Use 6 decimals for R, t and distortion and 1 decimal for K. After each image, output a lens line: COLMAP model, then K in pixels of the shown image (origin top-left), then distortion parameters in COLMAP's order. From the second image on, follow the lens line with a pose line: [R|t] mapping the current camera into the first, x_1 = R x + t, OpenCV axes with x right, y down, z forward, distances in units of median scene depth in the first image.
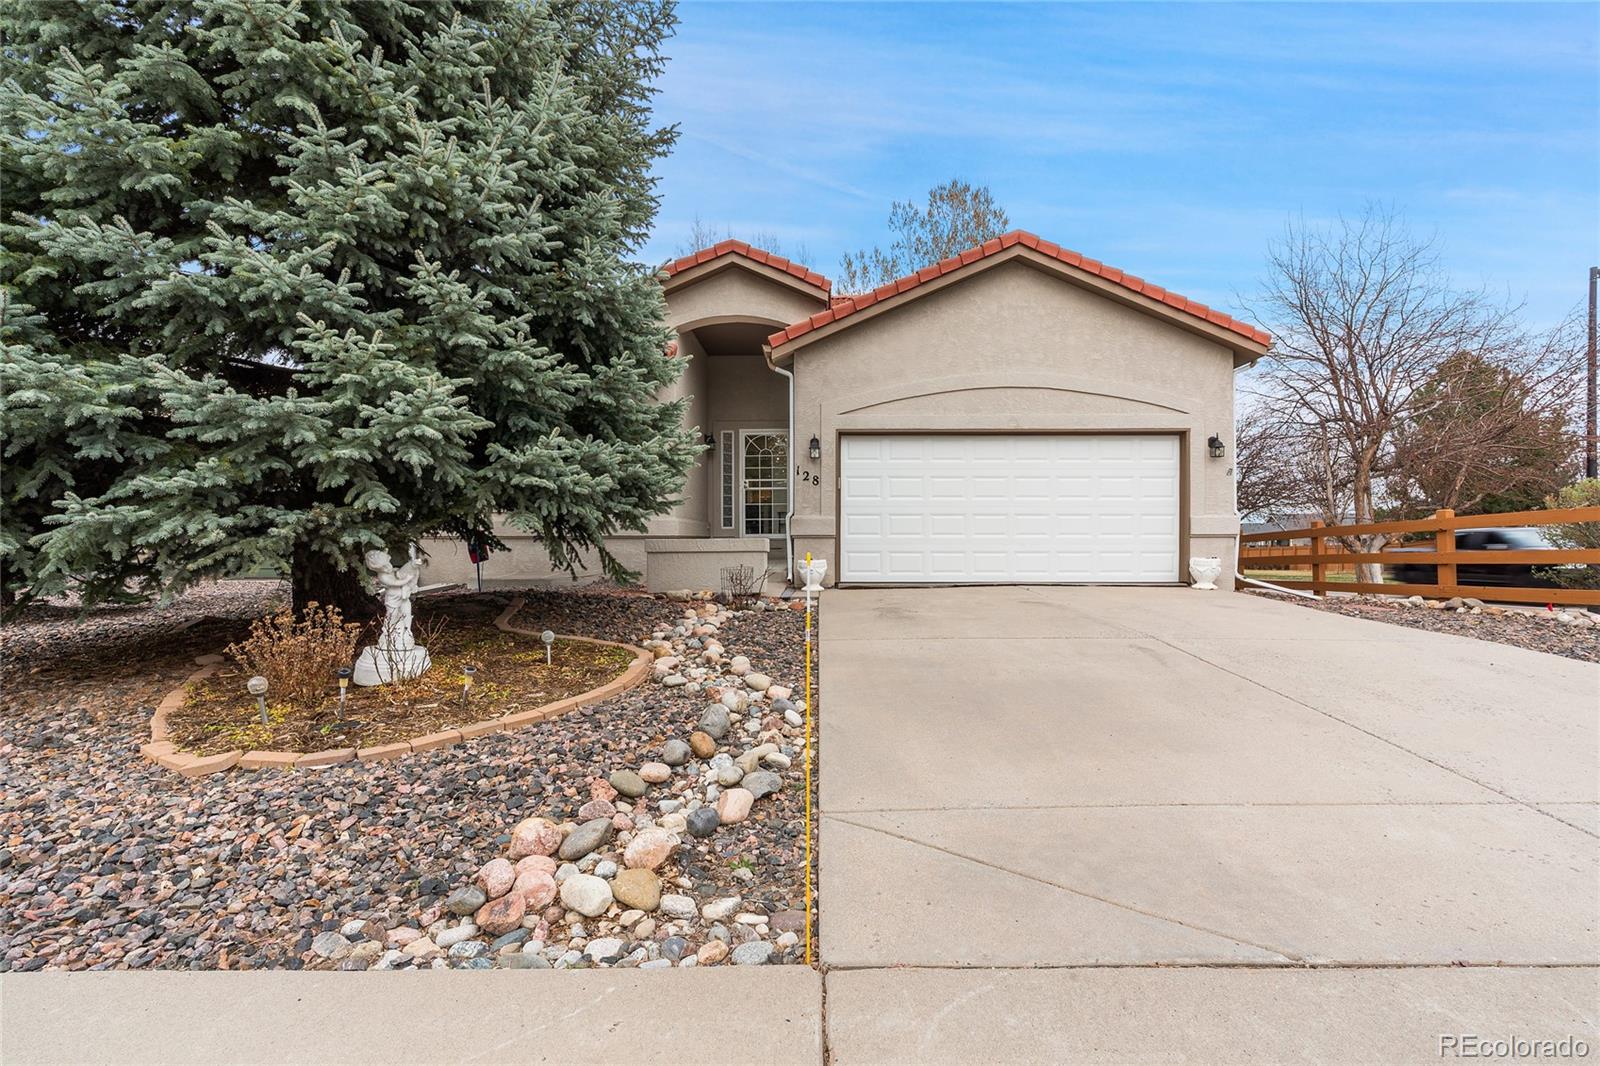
lens RADIAL K [[726.0, 0, 800.0], [0, 726.0, 523.9], [0, 0, 1]] dist [-0.001501, -0.000031]
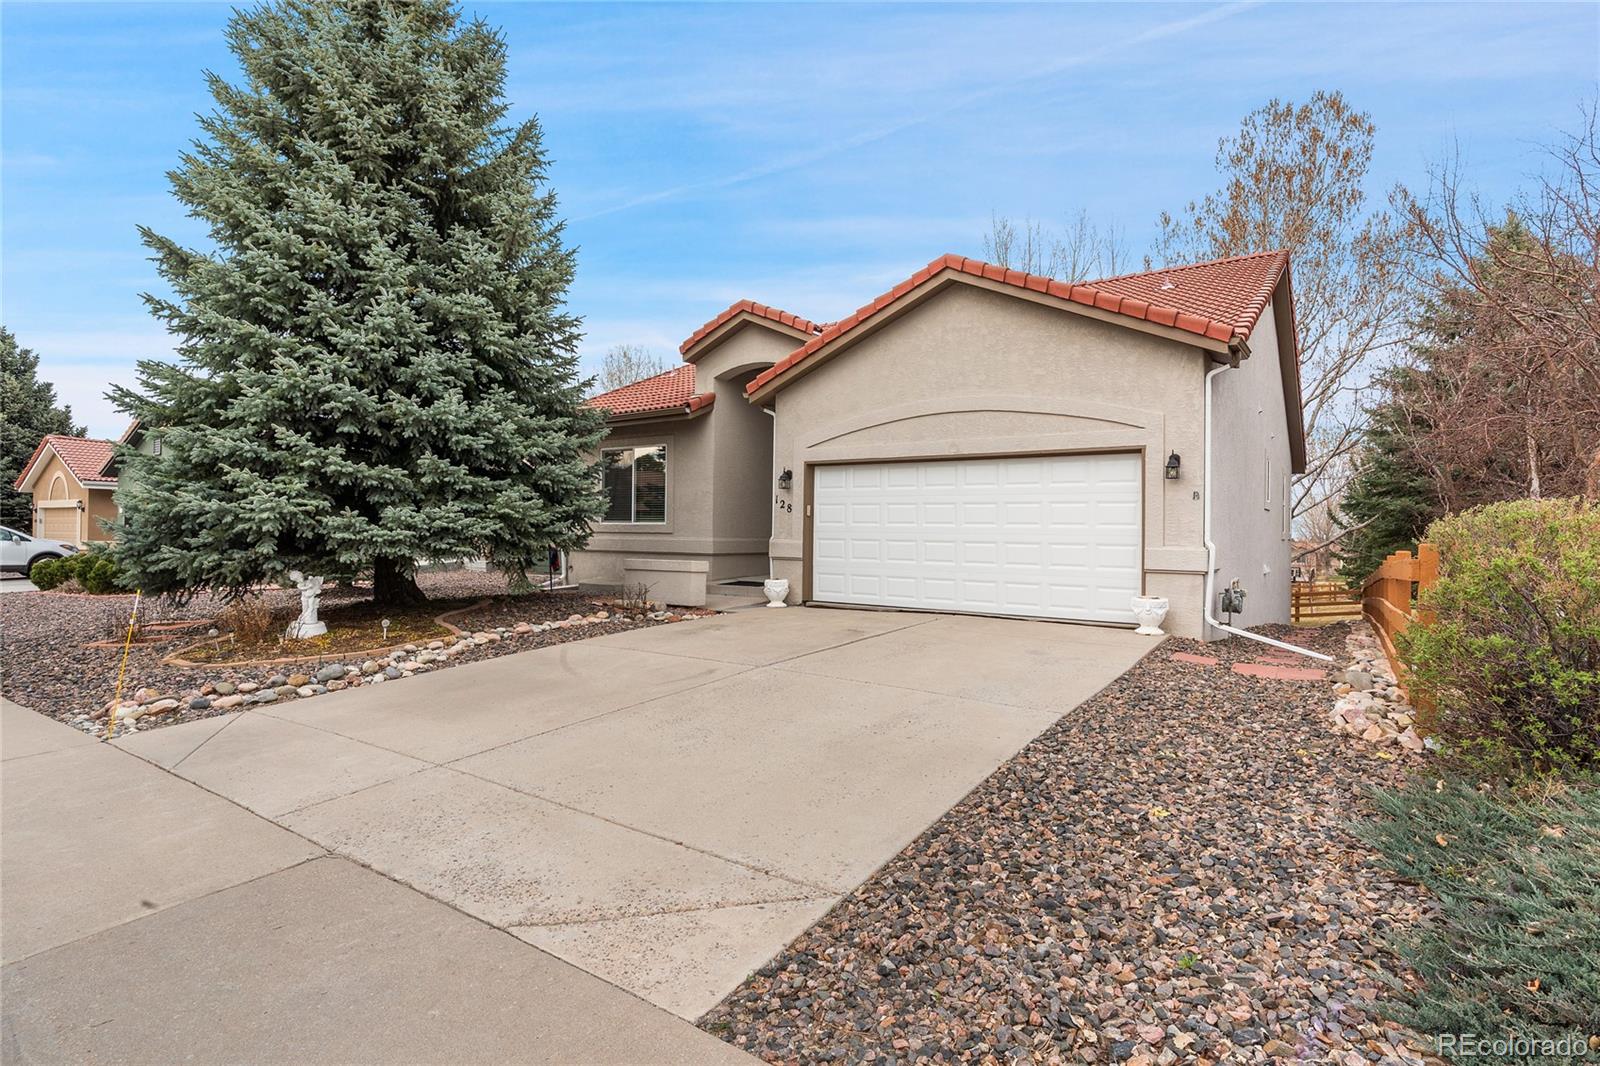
lens RADIAL K [[774.3, 0, 800.0], [0, 774.3, 533.0], [0, 0, 1]] dist [-0.018333, 0.000022]
pose [[0.835214, 0.011272, -0.549810, 0.692620], [-0.001857, 0.999842, 0.017677, -0.043150], [0.549922, -0.013743, 0.835103, 0.011507]]
